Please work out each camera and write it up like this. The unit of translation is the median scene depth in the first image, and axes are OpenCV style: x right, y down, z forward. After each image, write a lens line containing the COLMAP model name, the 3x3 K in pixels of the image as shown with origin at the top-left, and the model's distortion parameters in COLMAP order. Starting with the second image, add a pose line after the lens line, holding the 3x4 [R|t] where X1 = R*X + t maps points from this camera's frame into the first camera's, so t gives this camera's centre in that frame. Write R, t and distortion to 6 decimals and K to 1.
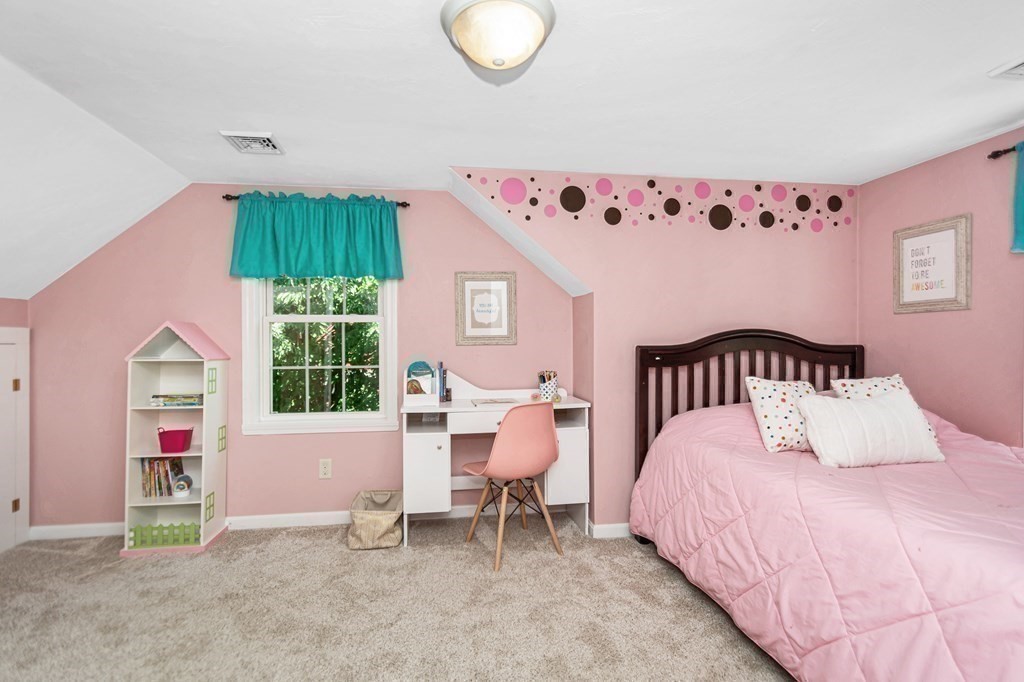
lens RADIAL K [[471.7, 0, 507.5], [0, 471.7, 339.6], [0, 0, 1]] dist [-0.000040, -0.002297]
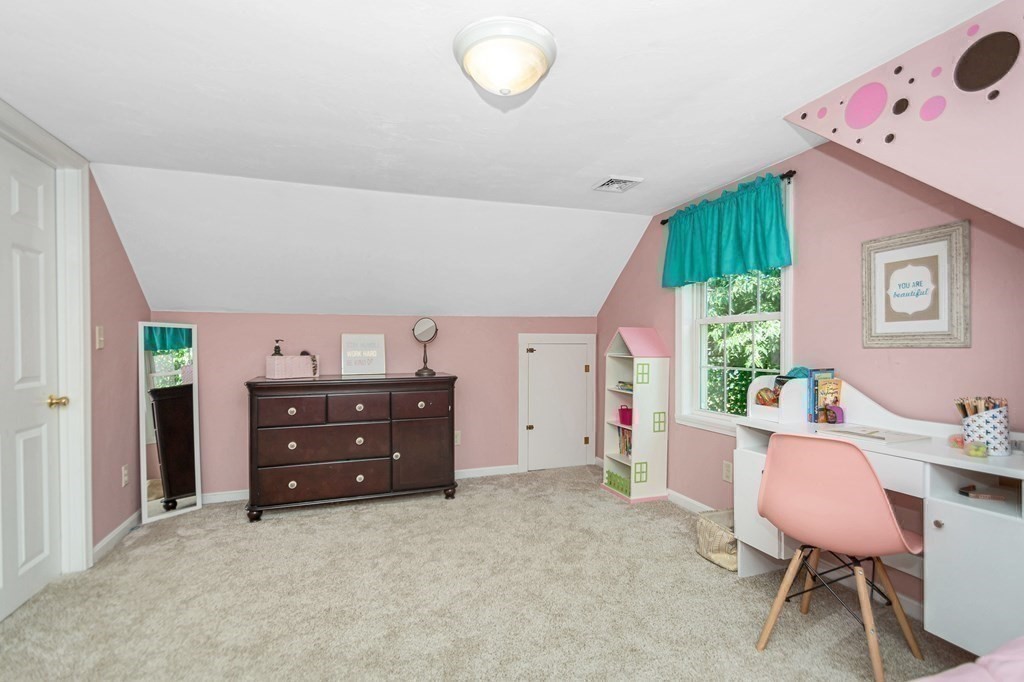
lens RADIAL K [[471.7, 0, 505.4], [0, 471.7, 346.5], [0, 0, 1]] dist [-0.000040, -0.002297]
pose [[0.196272, 0.008189, -0.980515, 0.535997], [0.004953, 0.999944, 0.009343, 0.001694], [0.980537, -0.006690, 0.196220, 0.390493]]
